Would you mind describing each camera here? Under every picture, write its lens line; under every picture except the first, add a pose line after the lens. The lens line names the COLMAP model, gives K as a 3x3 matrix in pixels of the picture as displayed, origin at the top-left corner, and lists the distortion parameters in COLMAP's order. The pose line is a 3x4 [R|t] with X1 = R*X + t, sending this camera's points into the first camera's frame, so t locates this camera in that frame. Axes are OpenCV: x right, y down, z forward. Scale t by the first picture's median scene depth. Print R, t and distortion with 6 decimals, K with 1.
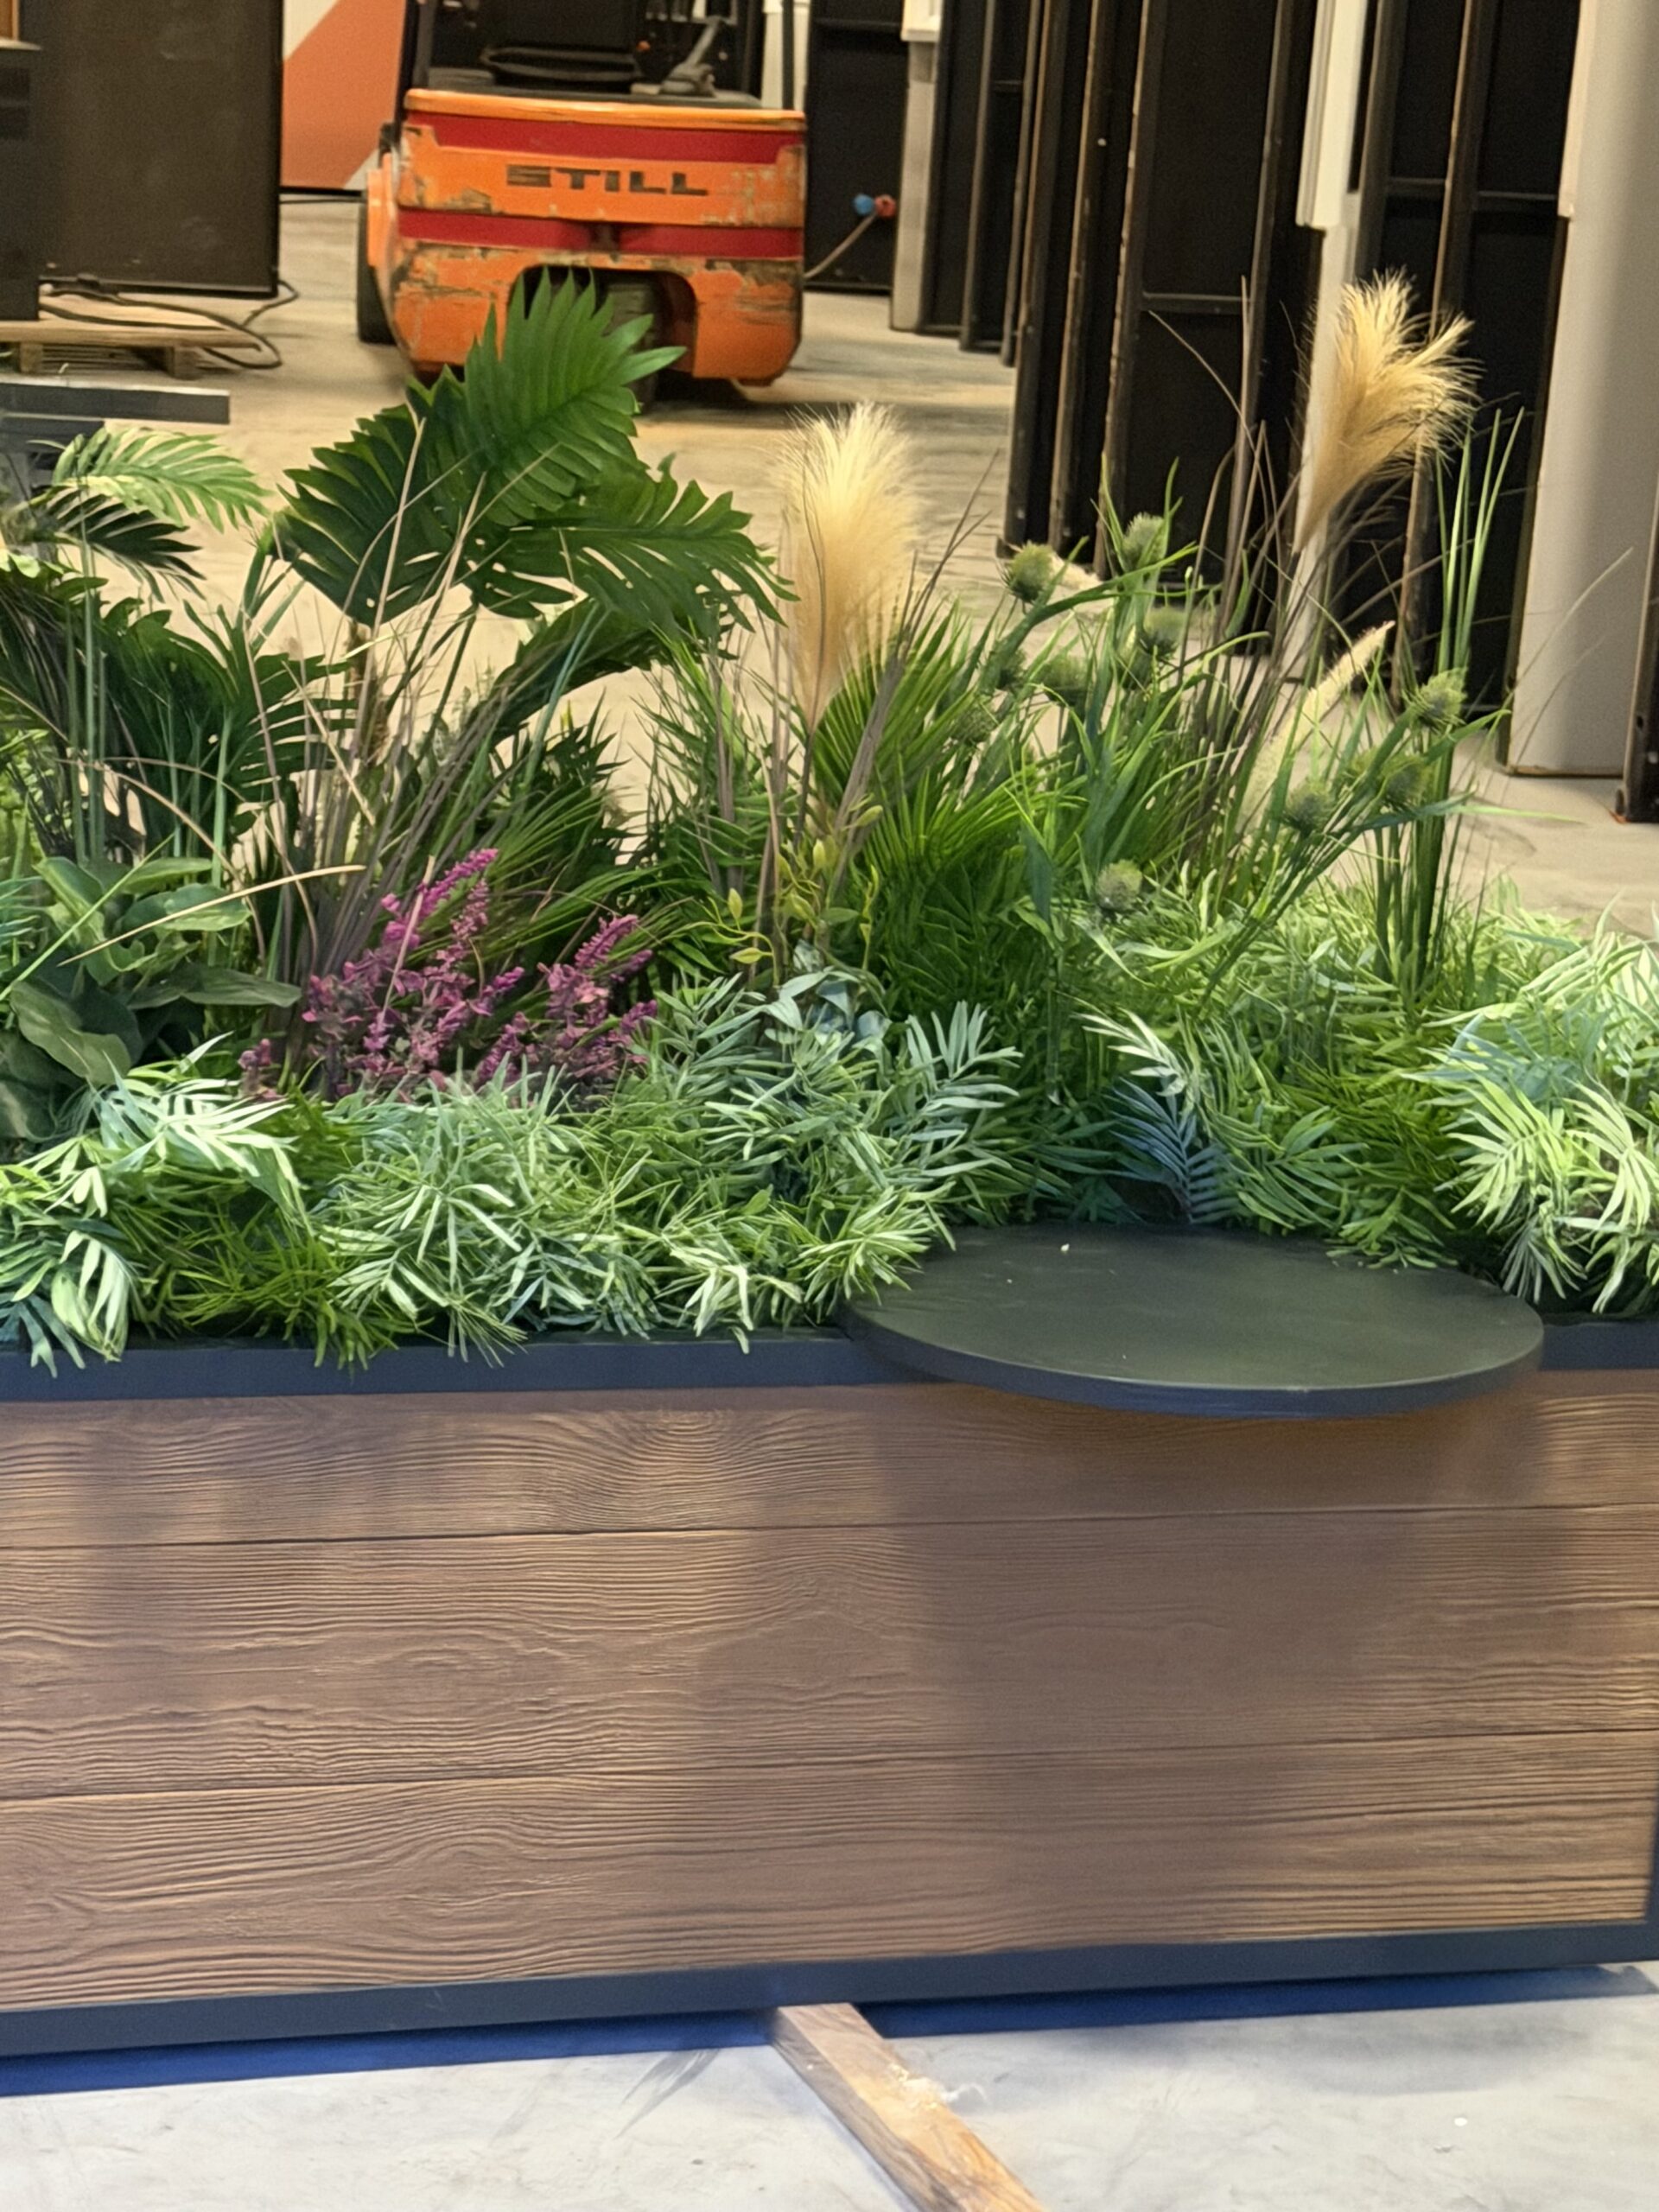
lens RADIAL K [[4938.2, 0, 788.6], [0, 4938.2, 1191.5], [0, 0, 1]] dist [0.105560, 0.000000]
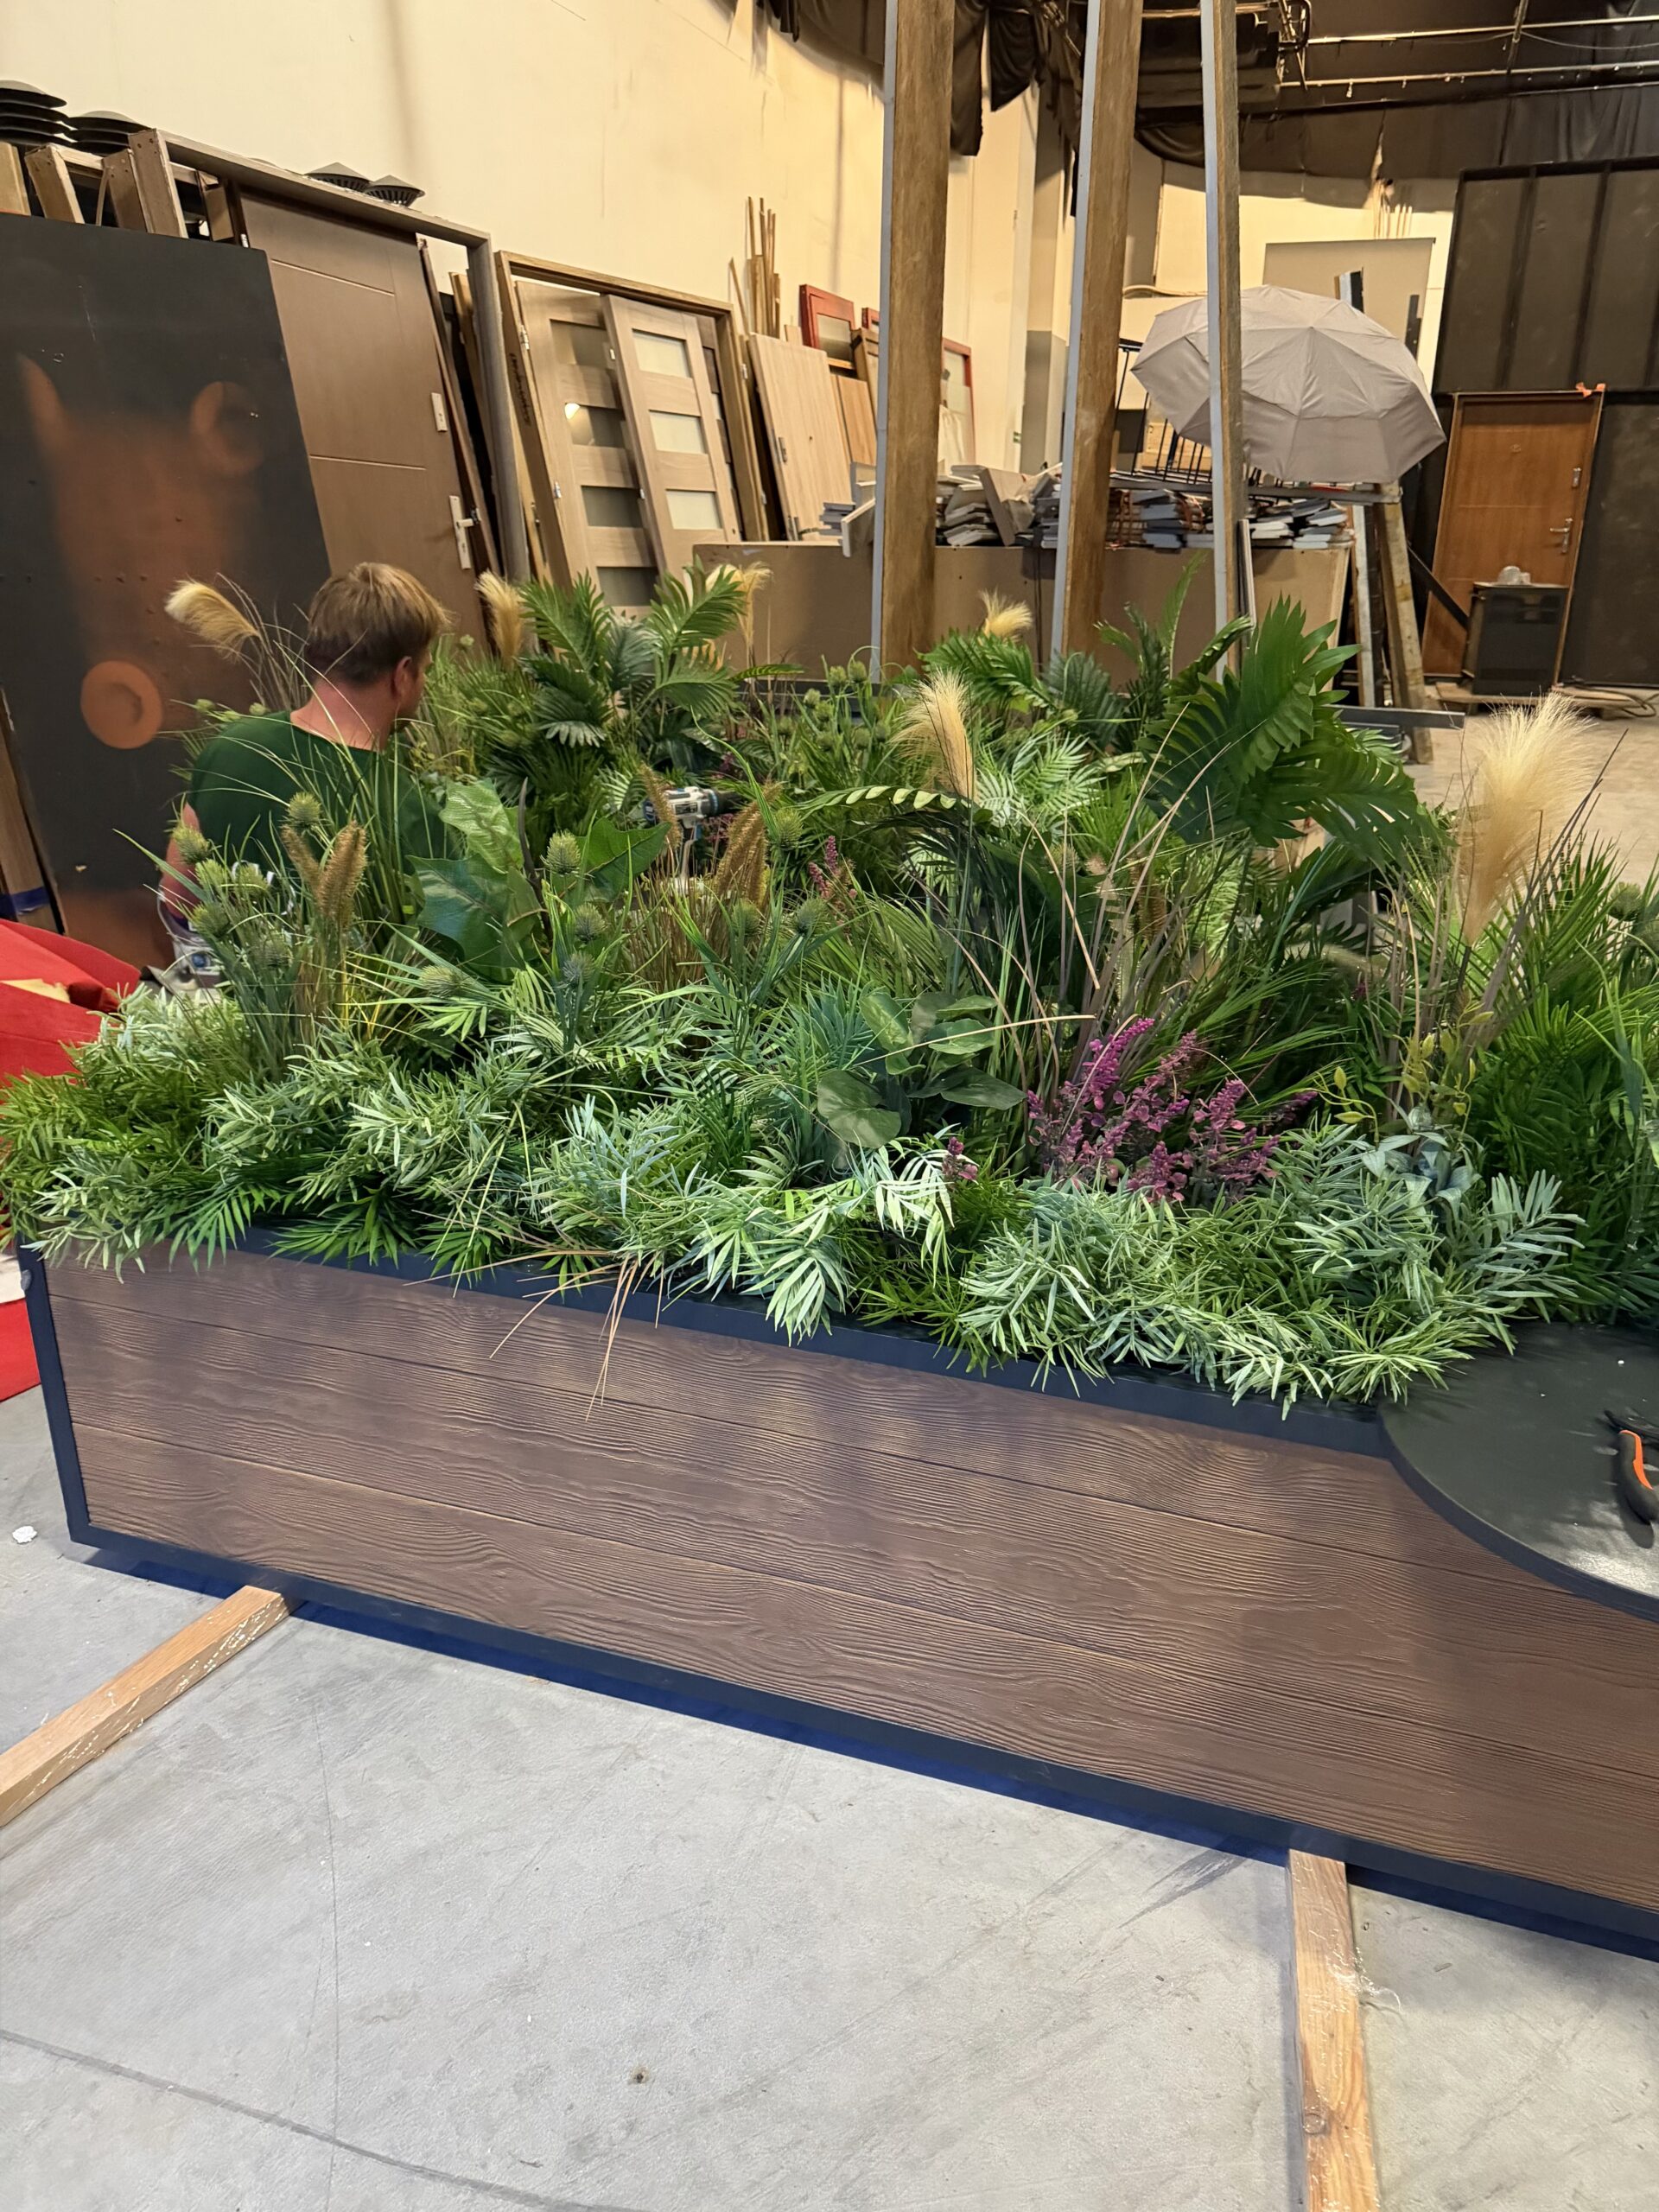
lens RADIAL K [[1557.8, 0, 836.2], [0, 1557.8, 1109.4], [0, 0, 1]] dist [0.037582, -0.056080]
pose [[0.819027, 0.150541, -0.553654, 0.108249], [-0.106099, 0.988061, 0.111705, -0.080187], [0.563860, -0.032747, 0.825221, 0.566427]]
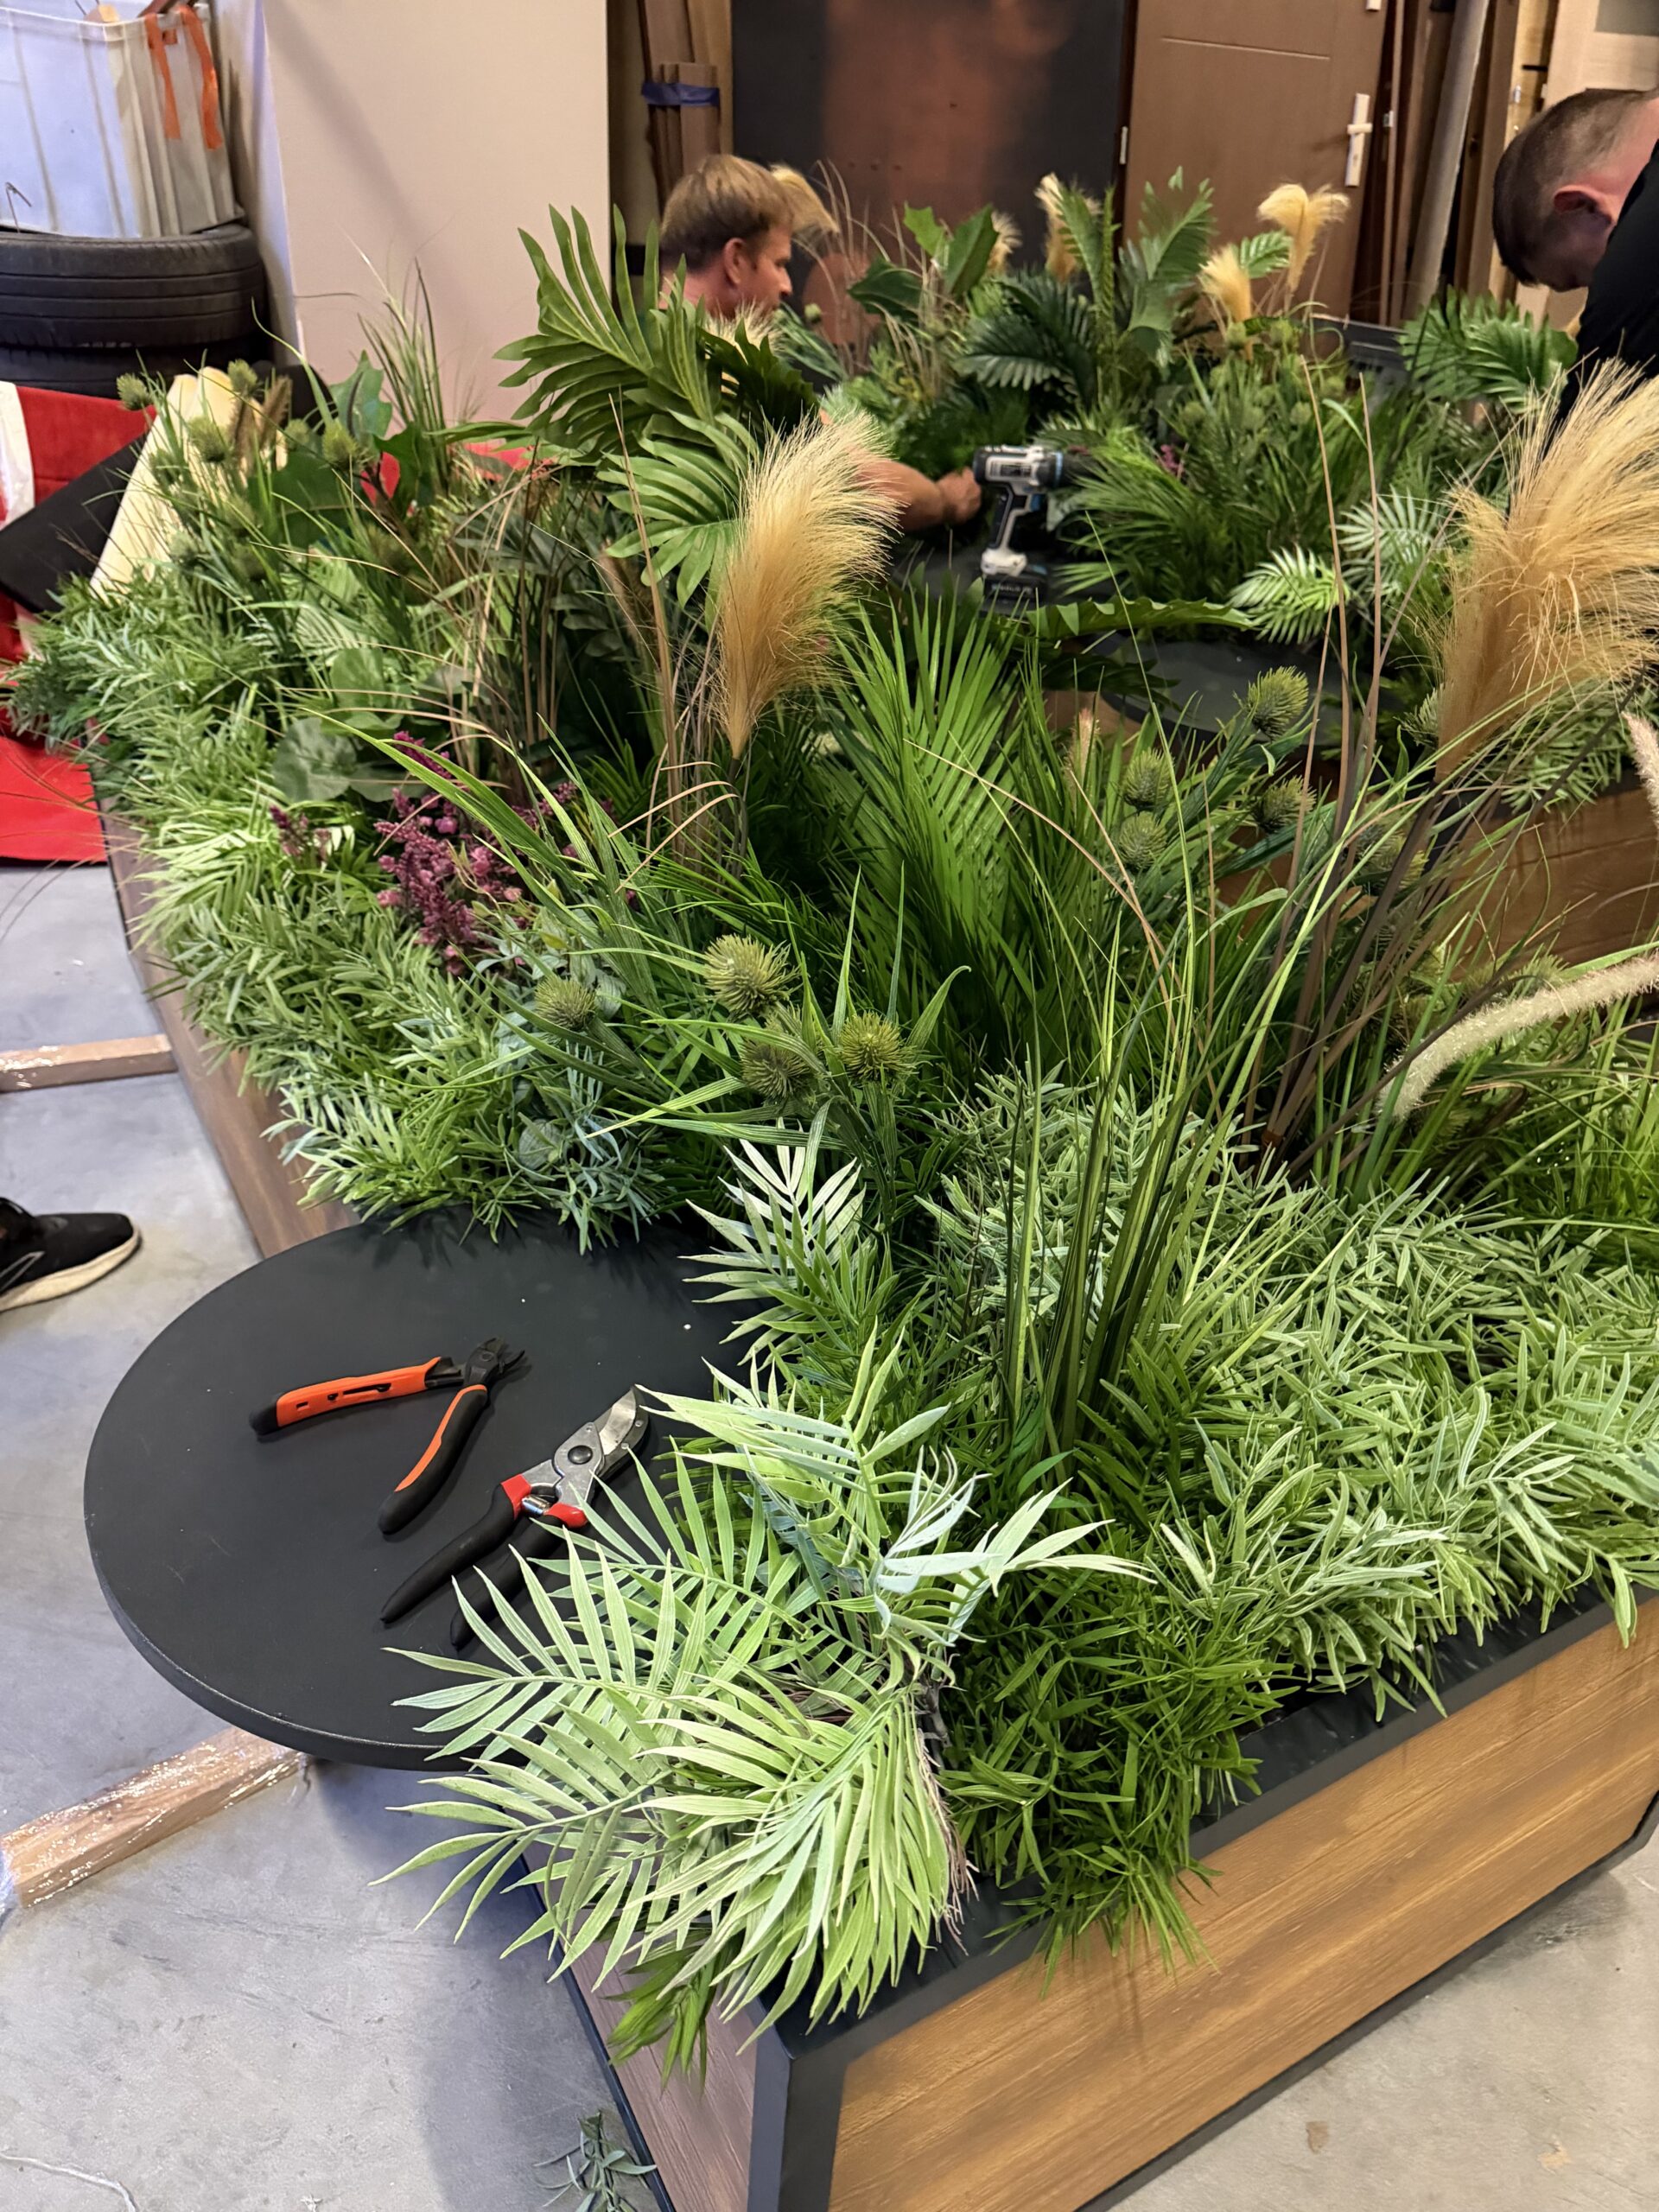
lens RADIAL K [[1557.8, 0, 822.8], [0, 1557.8, 1120.7], [0, 0, 1]] dist [0.037582, -0.056080]
pose [[0.224615, 0.494595, -0.839598, 0.316657], [-0.275260, 0.858728, 0.432225, -0.174197], [0.934762, 0.134023, 0.329025, 0.946657]]
